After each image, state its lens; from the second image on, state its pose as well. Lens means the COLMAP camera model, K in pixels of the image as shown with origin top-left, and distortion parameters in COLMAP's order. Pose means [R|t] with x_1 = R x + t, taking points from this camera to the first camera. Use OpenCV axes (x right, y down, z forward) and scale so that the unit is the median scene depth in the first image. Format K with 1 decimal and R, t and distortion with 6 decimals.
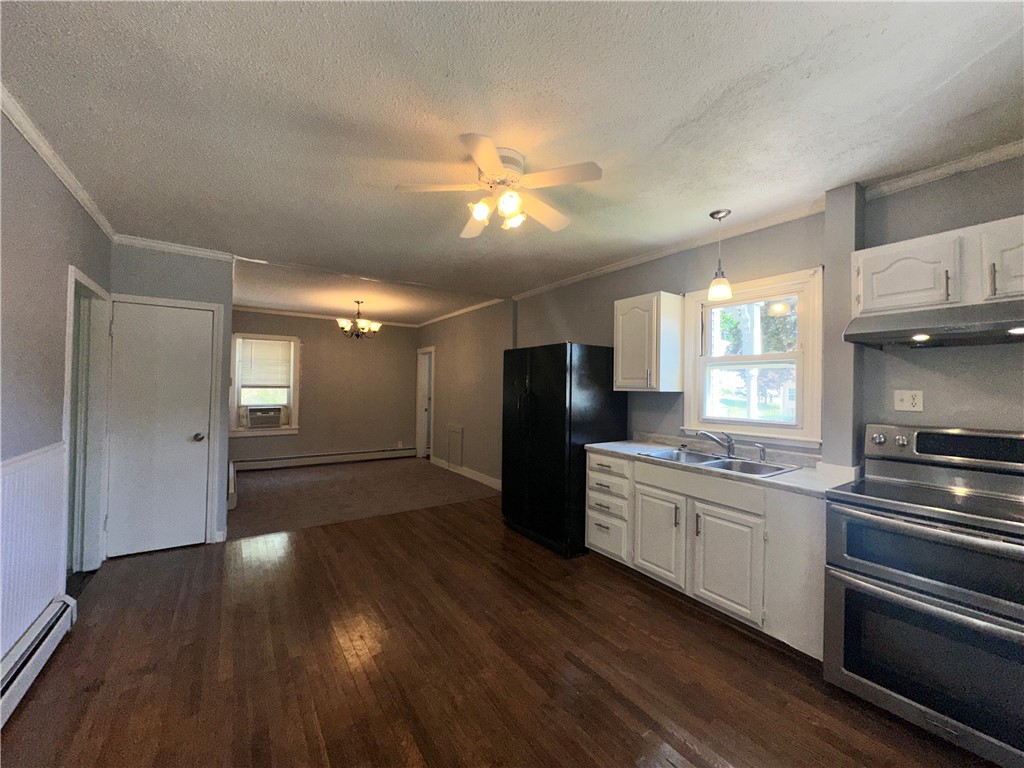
lens RADIAL K [[407.2, 0, 512.0], [0, 407.2, 383.9], [0, 0, 1]] dist [0.001419, -0.000775]
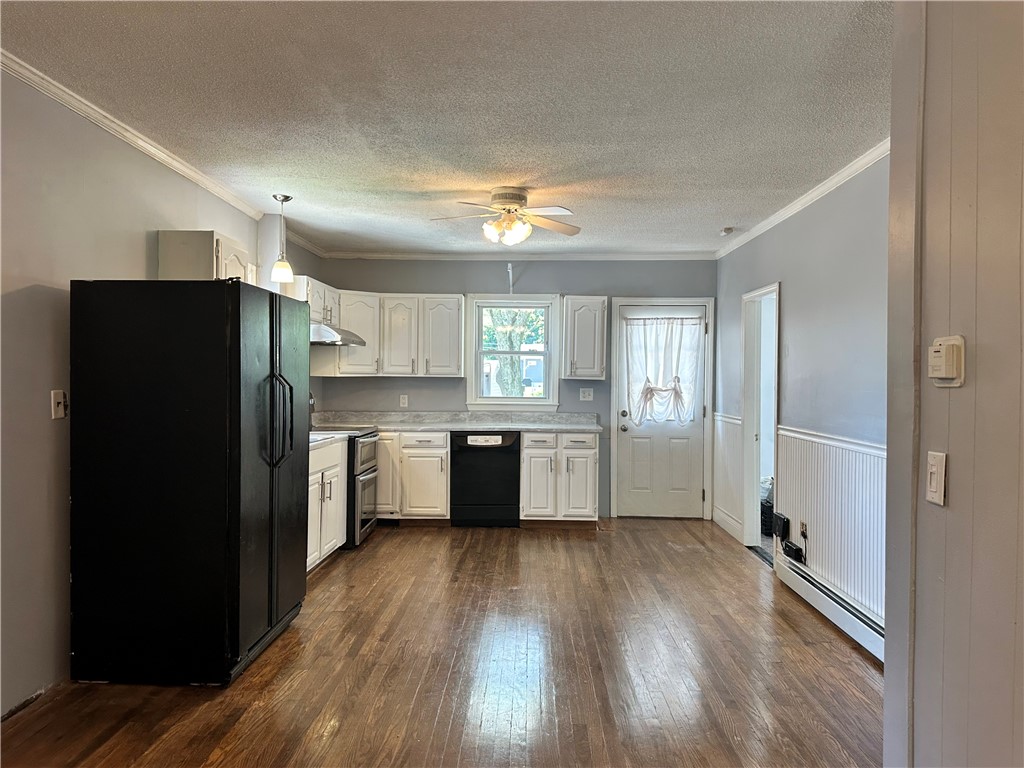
lens RADIAL K [[741.7, 0, 510.9], [0, 741.7, 391.5], [0, 0, 1]] dist [0.118800, -0.000388]
pose [[-0.809812, -0.031270, 0.585856, -0.828191], [-0.026540, 0.999509, 0.016664, 0.014991], [-0.586089, -0.002054, -0.810244, 1.695763]]
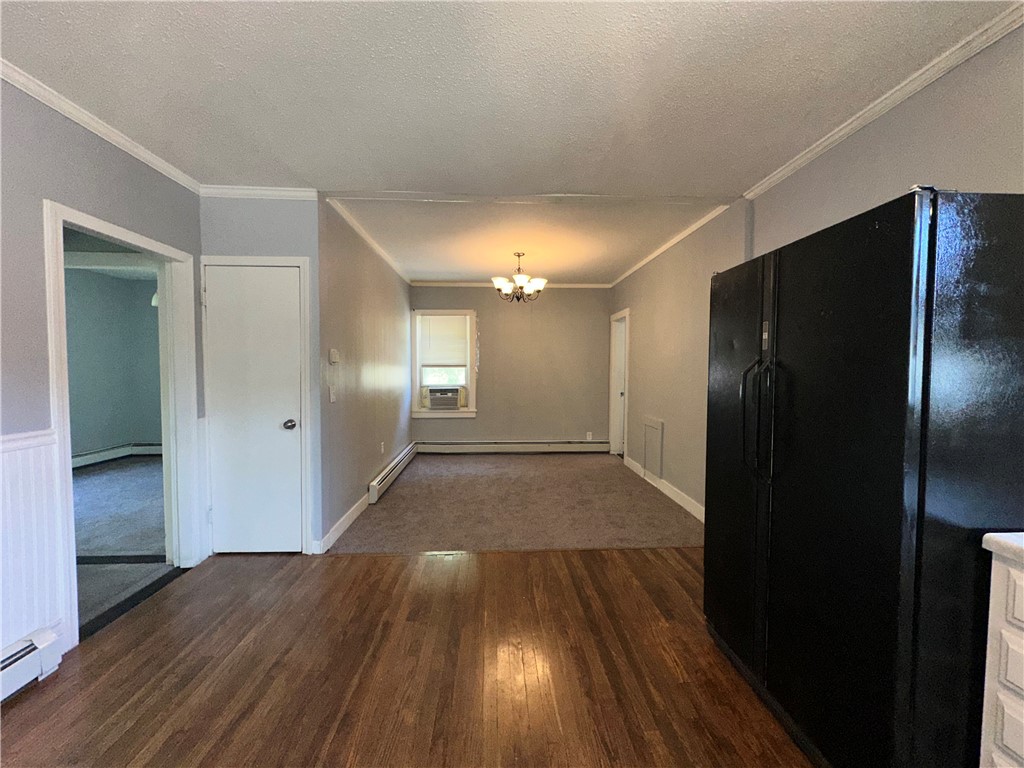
lens RADIAL K [[407.2, 0, 514.0], [0, 407.2, 384.6], [0, 0, 1]] dist [0.001419, -0.000775]
pose [[0.853574, 0.010589, -0.520864, 0.036860], [0.014222, 0.998947, 0.043616, 0.022043], [0.520777, -0.044637, 0.852525, 0.542582]]
